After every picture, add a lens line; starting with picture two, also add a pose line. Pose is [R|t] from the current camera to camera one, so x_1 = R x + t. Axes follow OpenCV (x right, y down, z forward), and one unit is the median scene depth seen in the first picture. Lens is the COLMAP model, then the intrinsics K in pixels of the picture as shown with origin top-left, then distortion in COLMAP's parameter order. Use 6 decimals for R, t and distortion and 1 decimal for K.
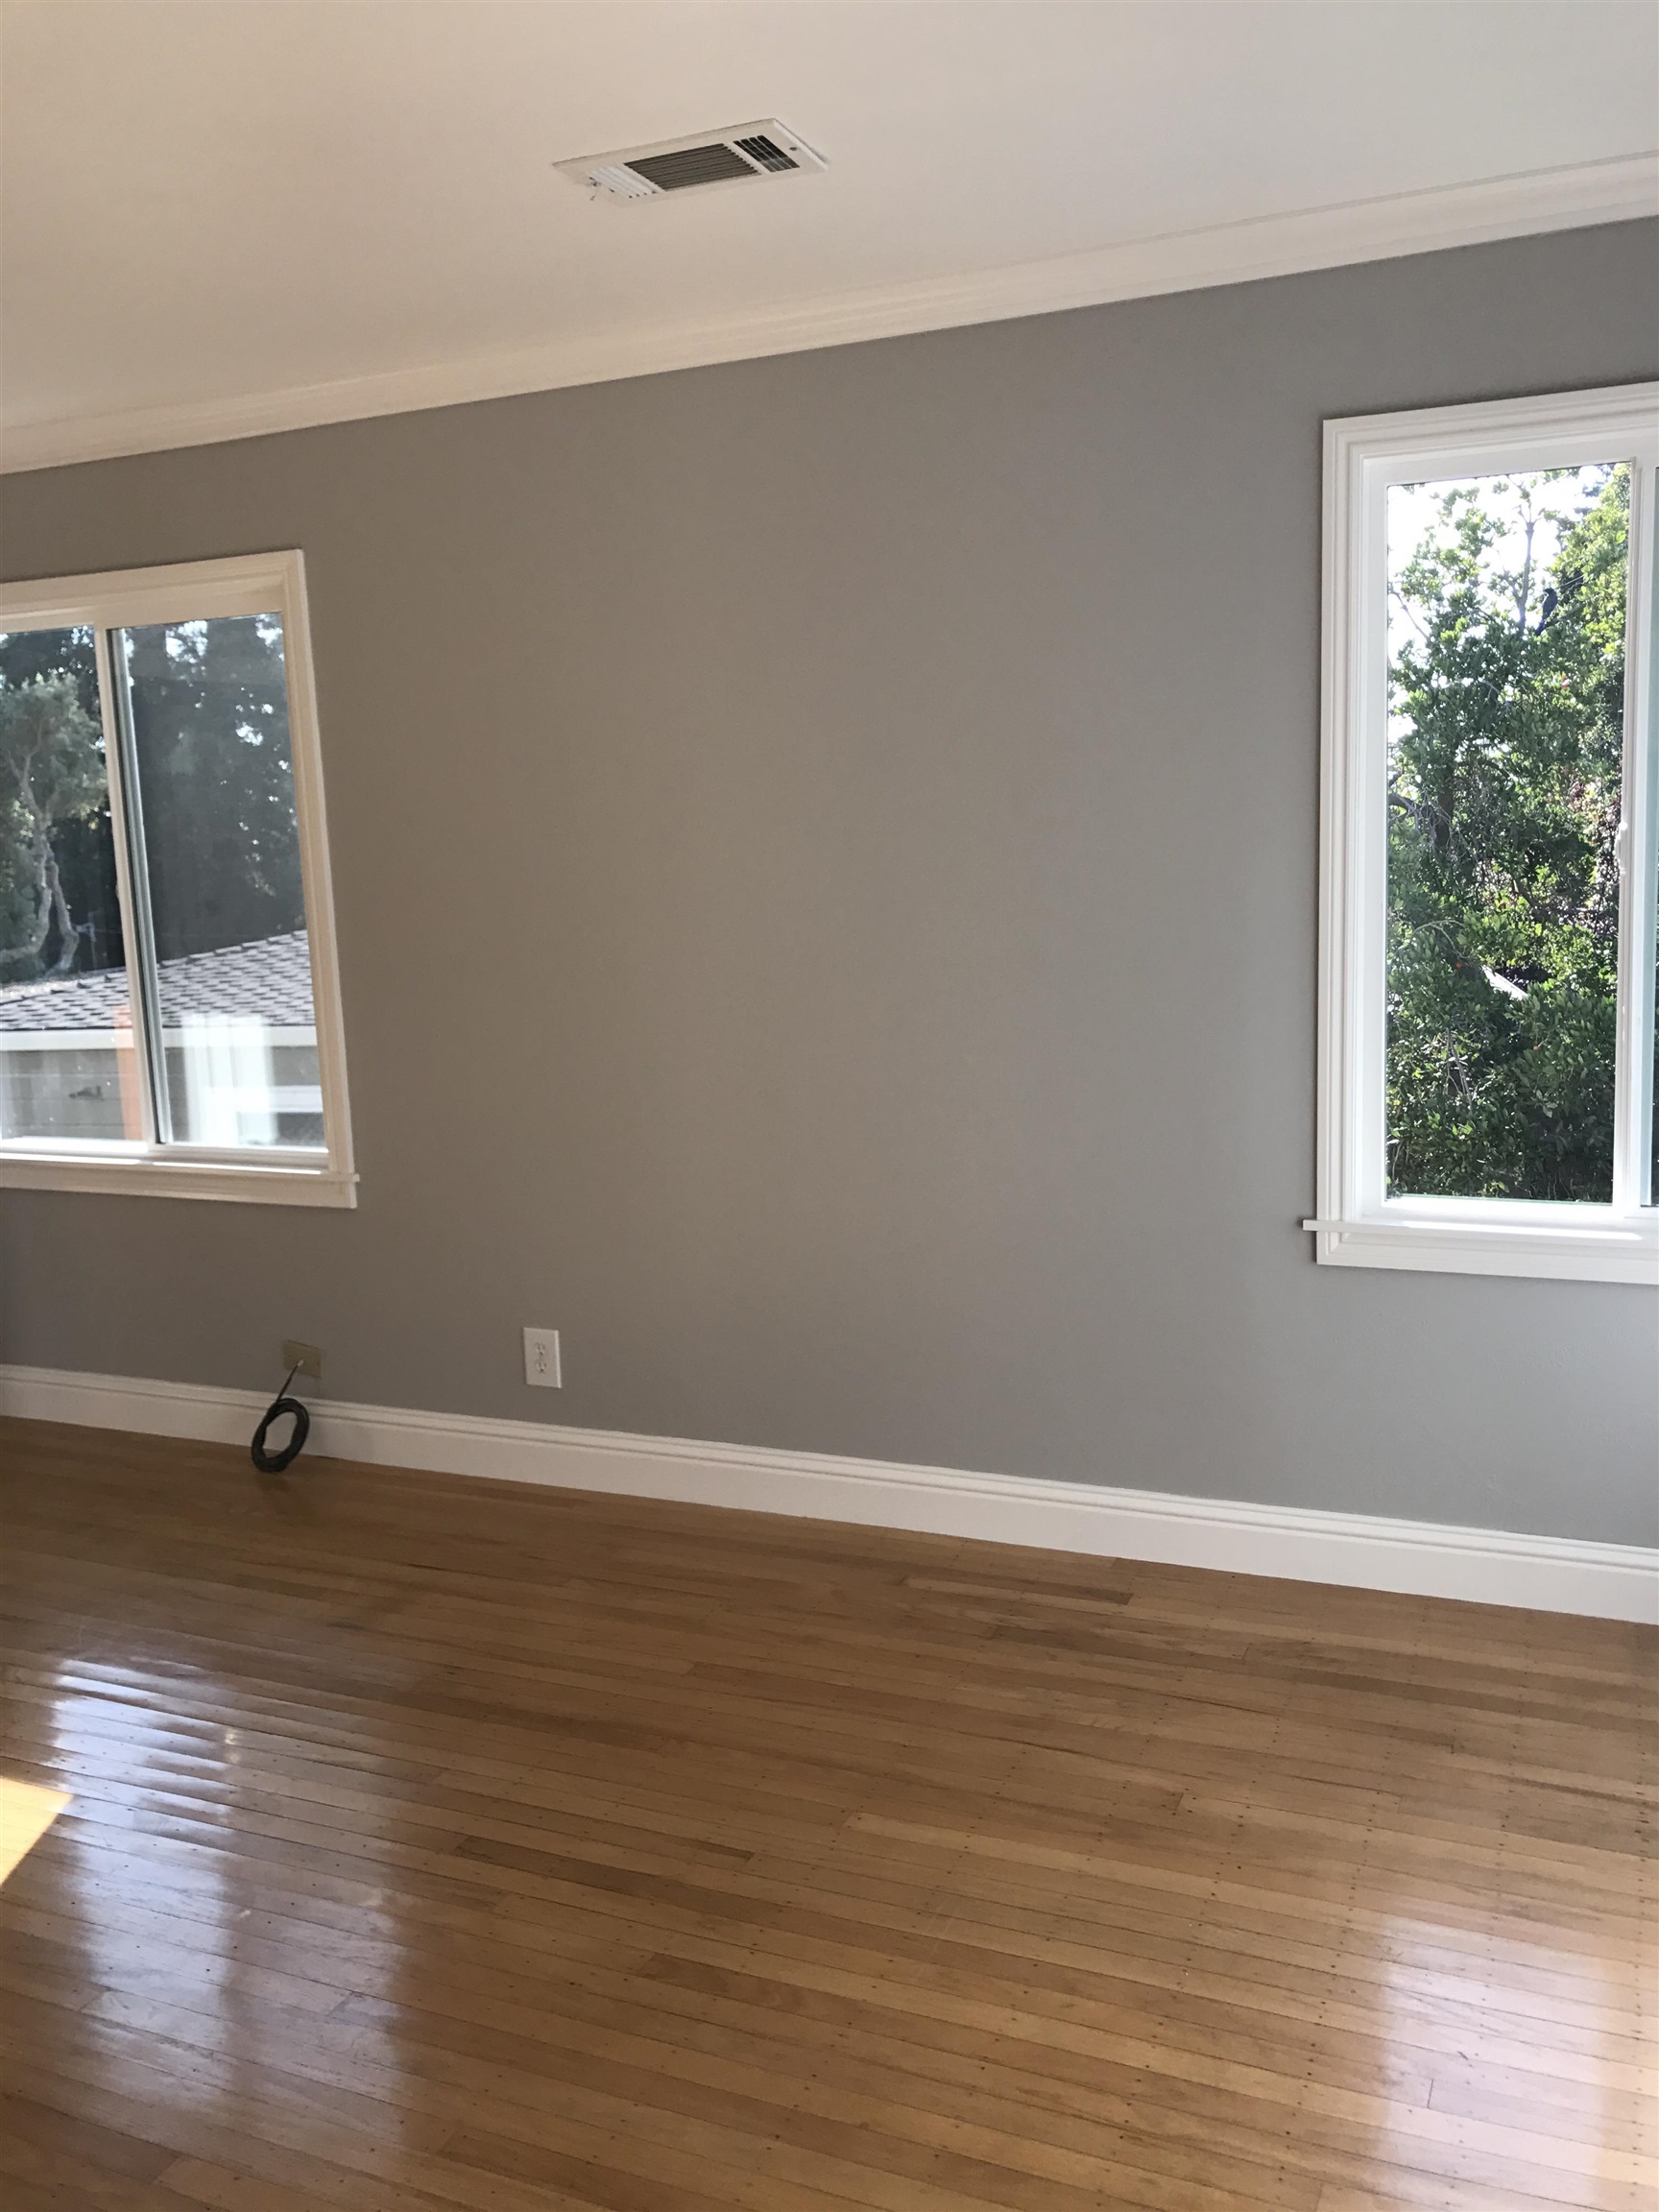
lens RADIAL K [[1844.7, 0, 837.7], [0, 1844.7, 1081.7], [0, 0, 1]] dist [0.011290, -0.018846]
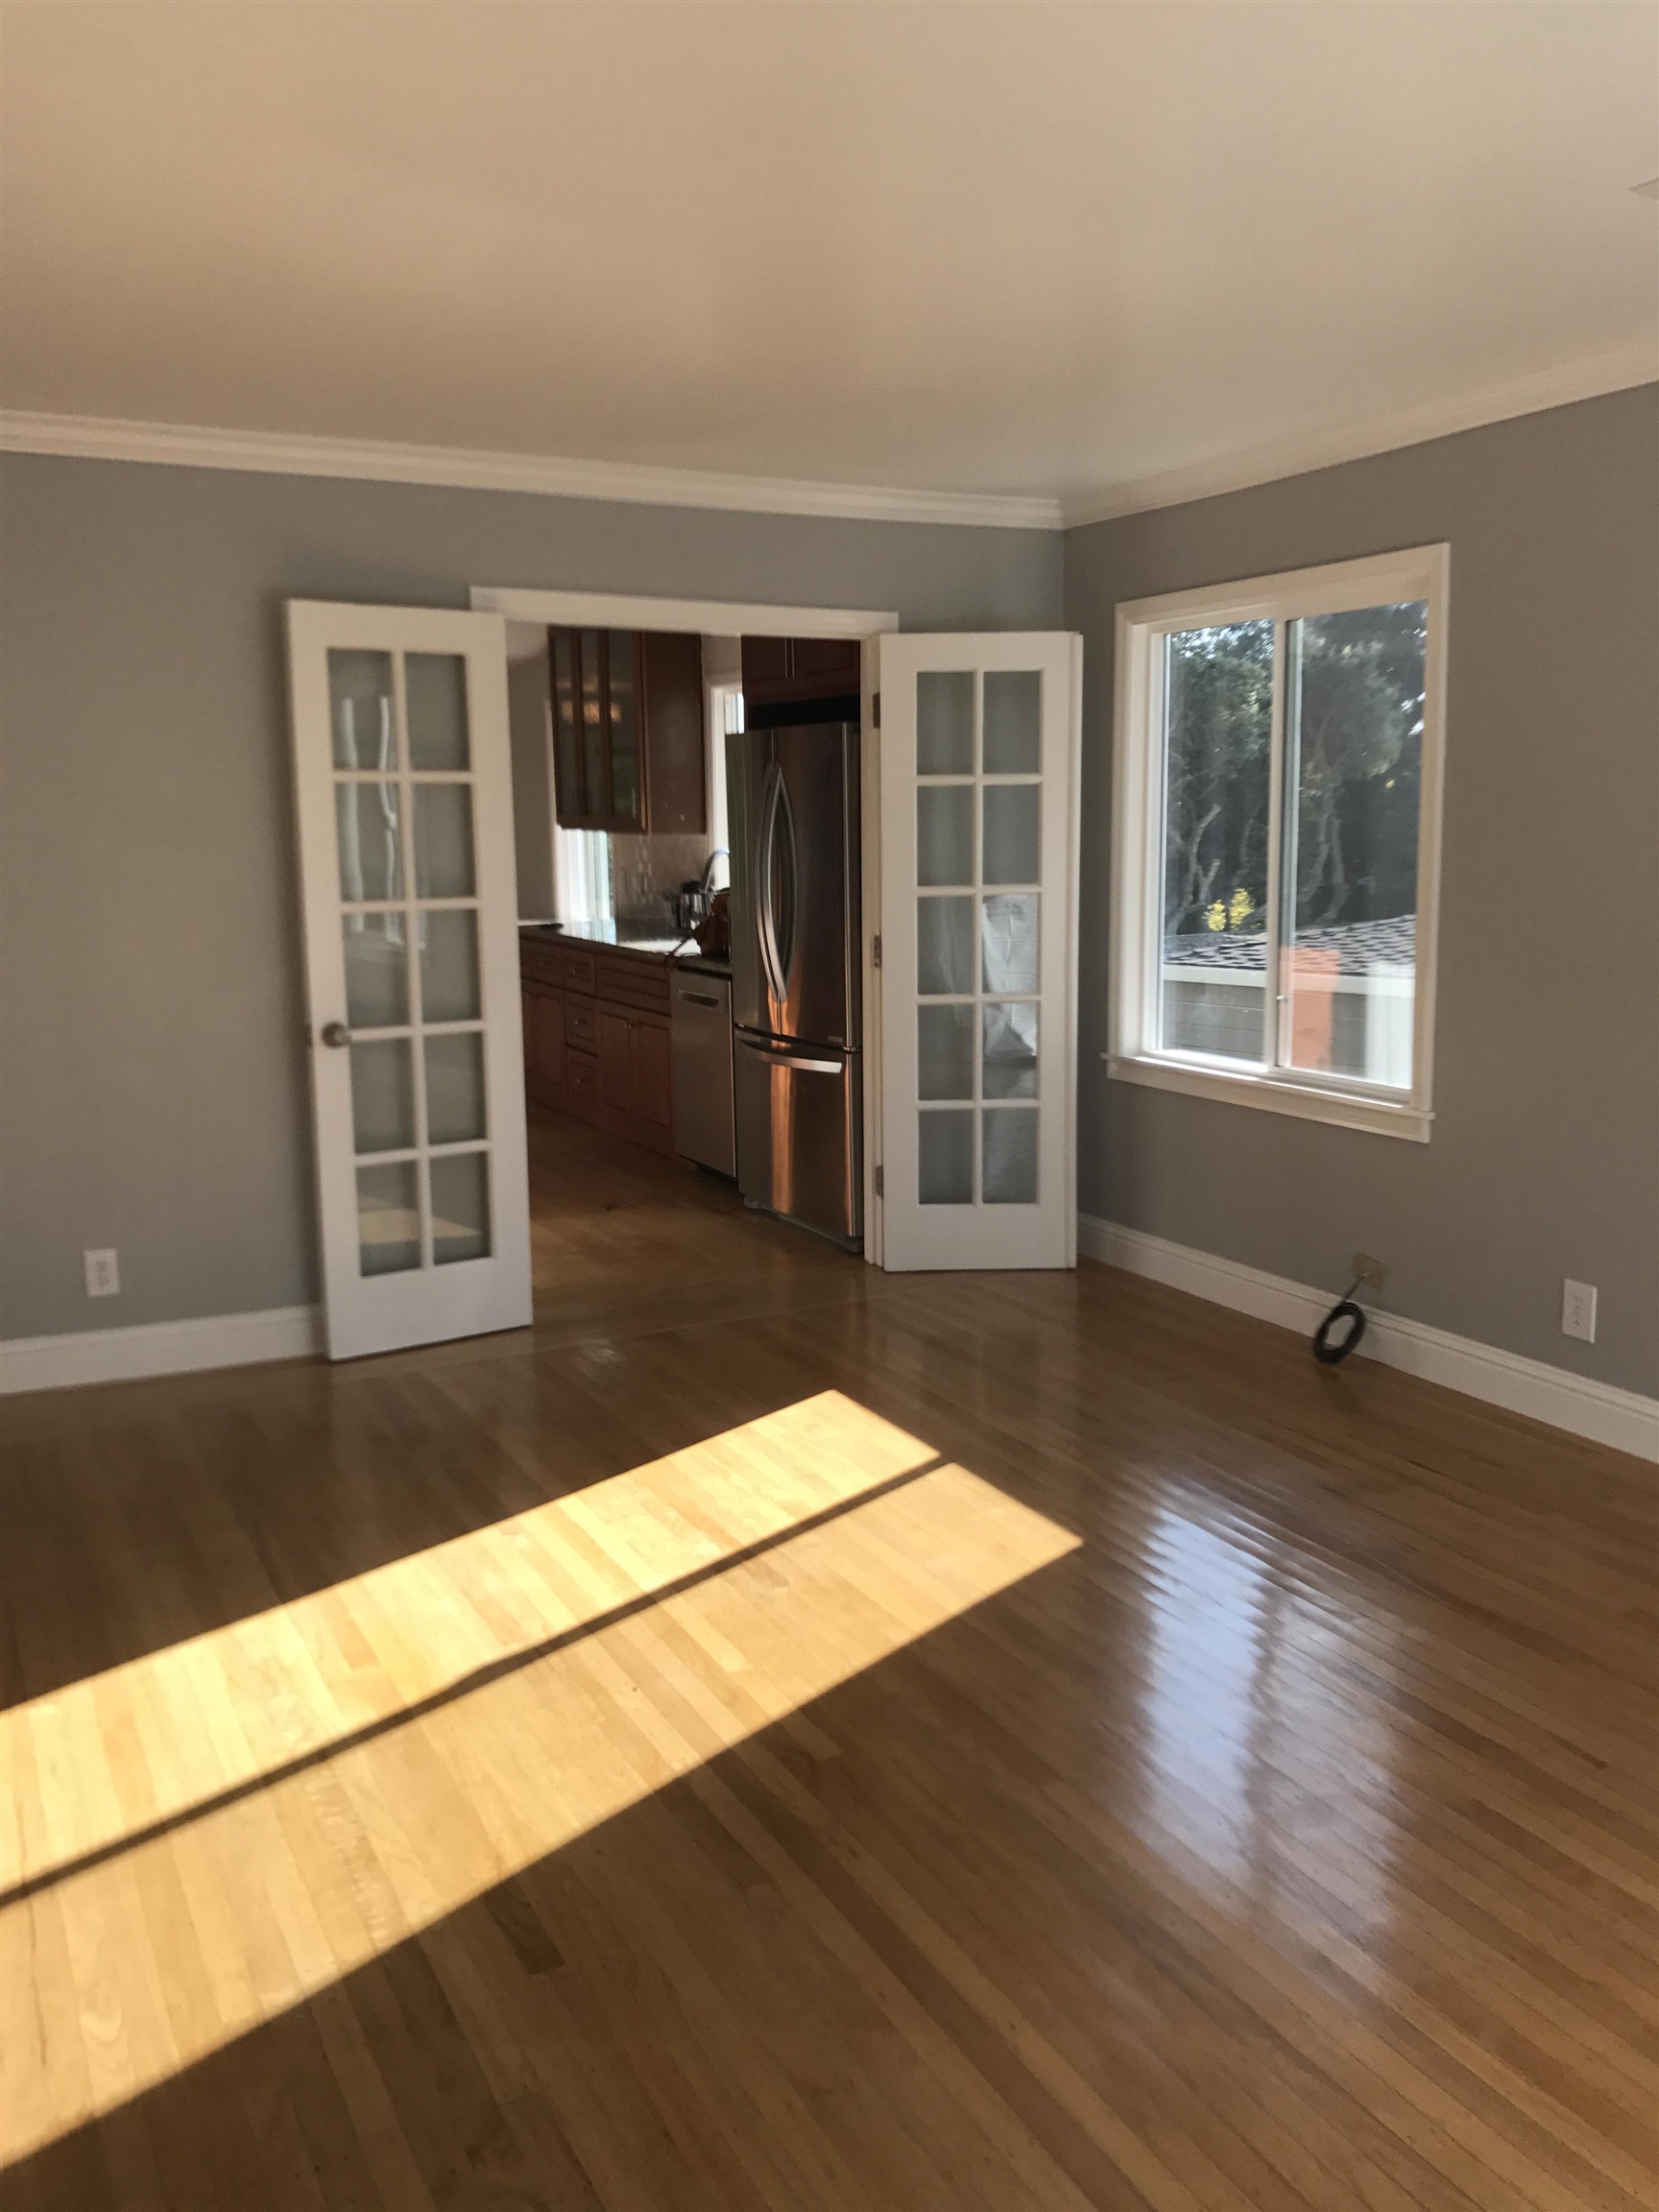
lens RADIAL K [[1844.7, 0, 830.0], [0, 1844.7, 1112.6], [0, 0, 1]] dist [0.011290, -0.018846]
pose [[0.773657, 0.133749, -0.619327, 0.141757], [-0.110229, 0.990972, 0.076313, 0.005152], [0.623943, 0.009228, 0.781416, -0.083240]]
